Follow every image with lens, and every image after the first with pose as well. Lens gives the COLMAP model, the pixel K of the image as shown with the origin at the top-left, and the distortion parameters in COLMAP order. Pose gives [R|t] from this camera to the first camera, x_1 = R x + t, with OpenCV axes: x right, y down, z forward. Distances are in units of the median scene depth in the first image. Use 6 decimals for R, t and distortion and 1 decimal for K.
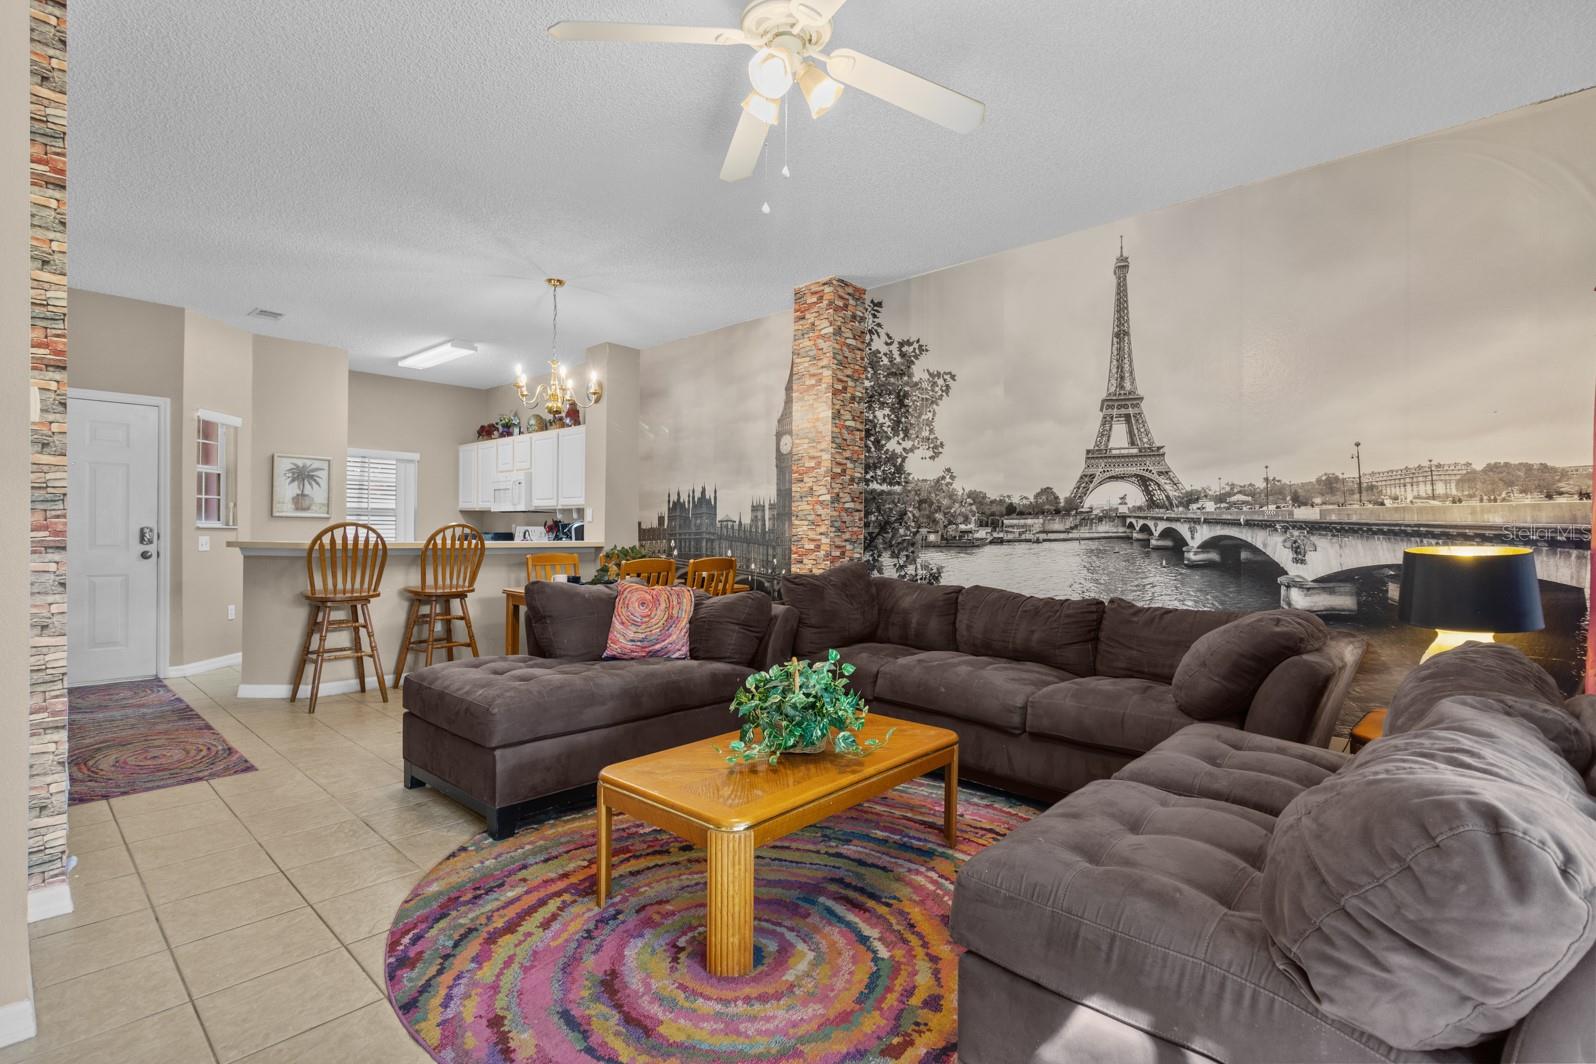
lens RADIAL K [[774.7, 0, 812.0], [0, 774.7, 535.8], [0, 0, 1]] dist [0.005279, 0.001089]
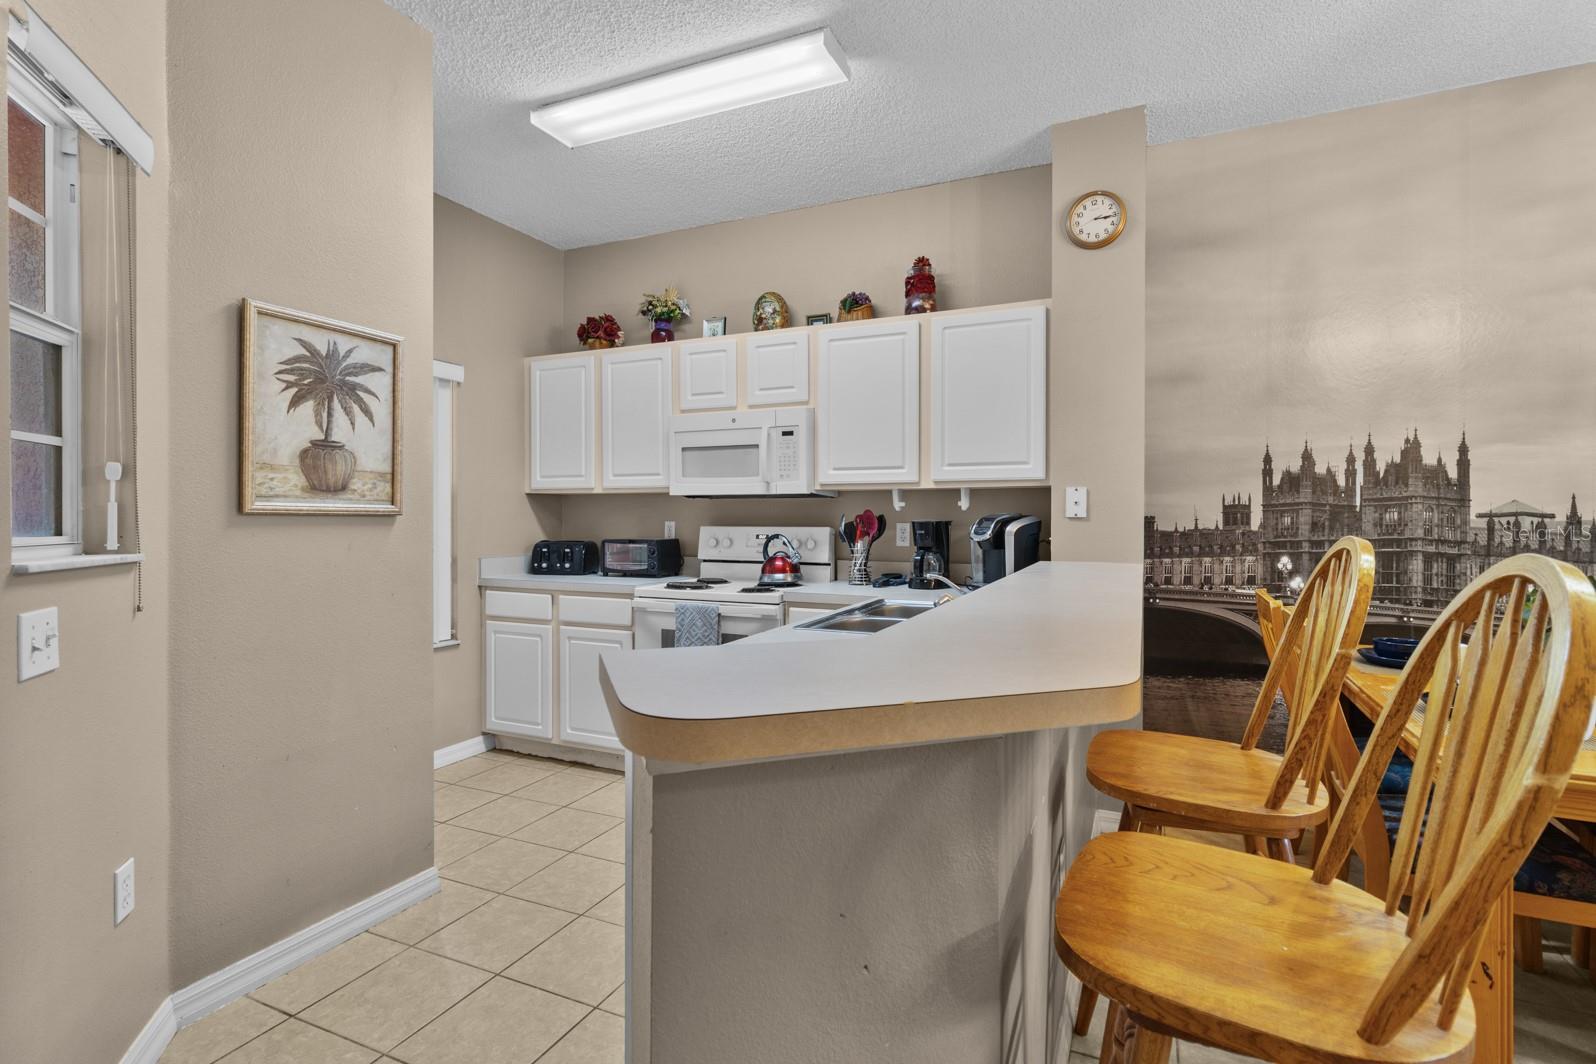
lens RADIAL K [[774.7, 0, 815.3], [0, 774.7, 521.5], [0, 0, 1]] dist [0.005279, 0.001089]
pose [[0.944131, -0.013663, 0.329287, -0.790818], [0.013631, 0.999904, 0.002406, -0.026916], [-0.329288, 0.002217, 0.944227, 0.878411]]
